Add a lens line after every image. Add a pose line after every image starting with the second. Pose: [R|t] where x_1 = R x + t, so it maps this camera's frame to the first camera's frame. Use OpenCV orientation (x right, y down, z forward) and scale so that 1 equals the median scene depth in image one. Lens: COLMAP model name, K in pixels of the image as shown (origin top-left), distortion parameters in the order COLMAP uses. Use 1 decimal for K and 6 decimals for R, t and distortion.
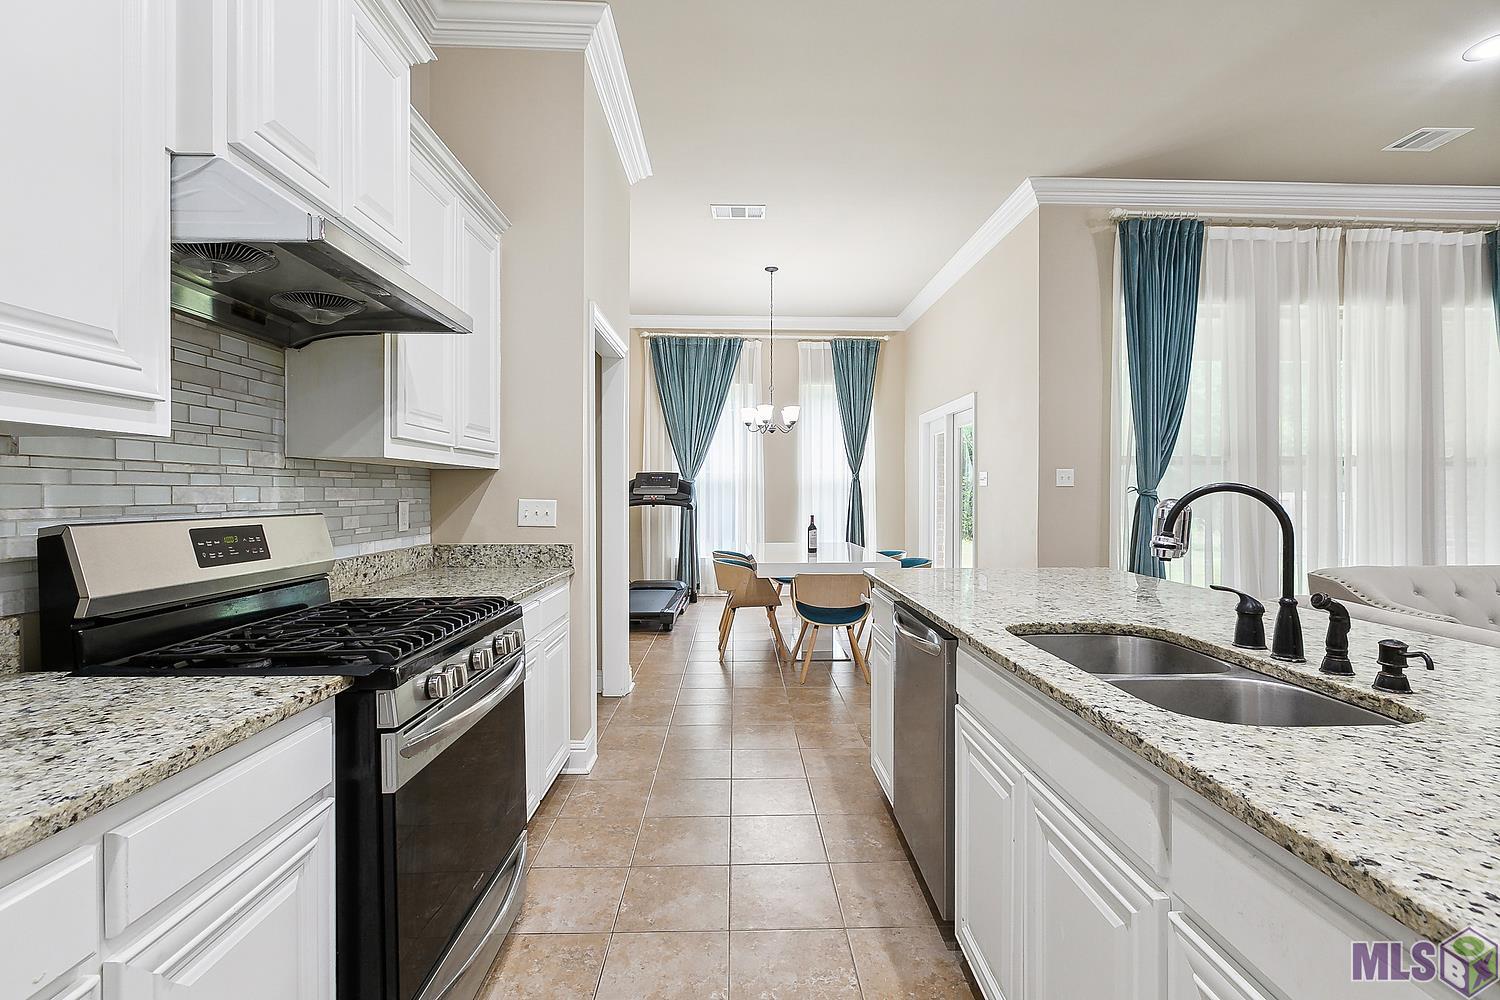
lens RADIAL K [[670.1, 0, 752.6], [0, 670.1, 494.6], [0, 0, 1]] dist [0.000965, -0.000269]
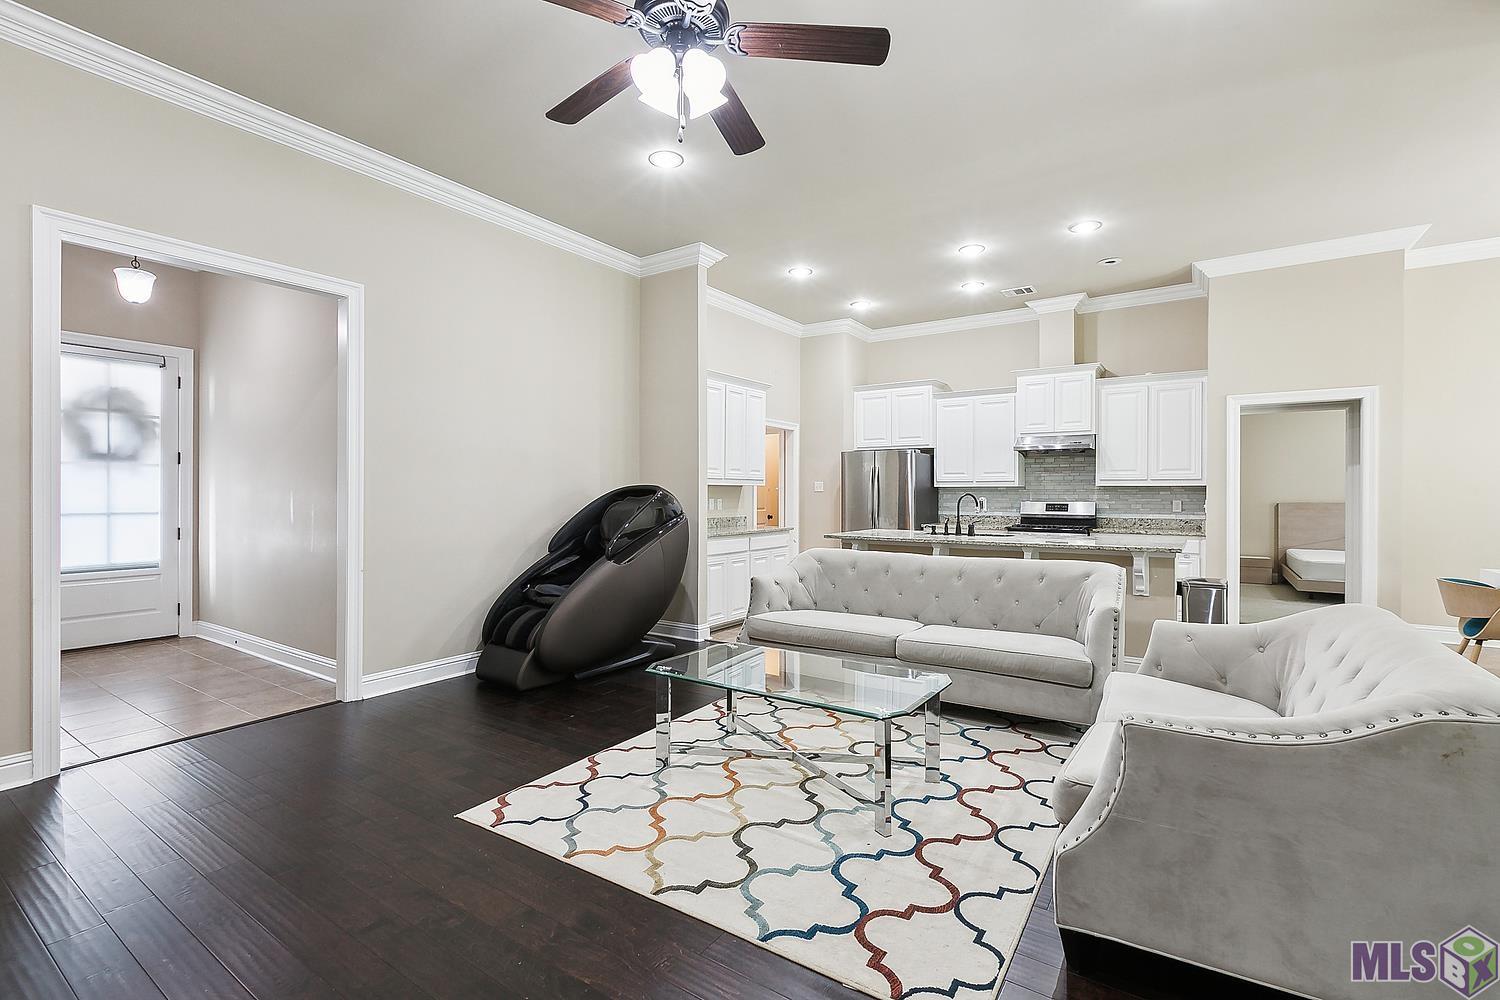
lens RADIAL K [[670.1, 0, 752.6], [0, 670.1, 494.6], [0, 0, 1]] dist [0.000965, -0.000269]
pose [[-0.580744, -0.006760, -0.814058, 2.767095], [-0.009896, 0.999950, -0.001243, 0.009340], [0.814026, 0.007334, -0.580782, 1.325745]]
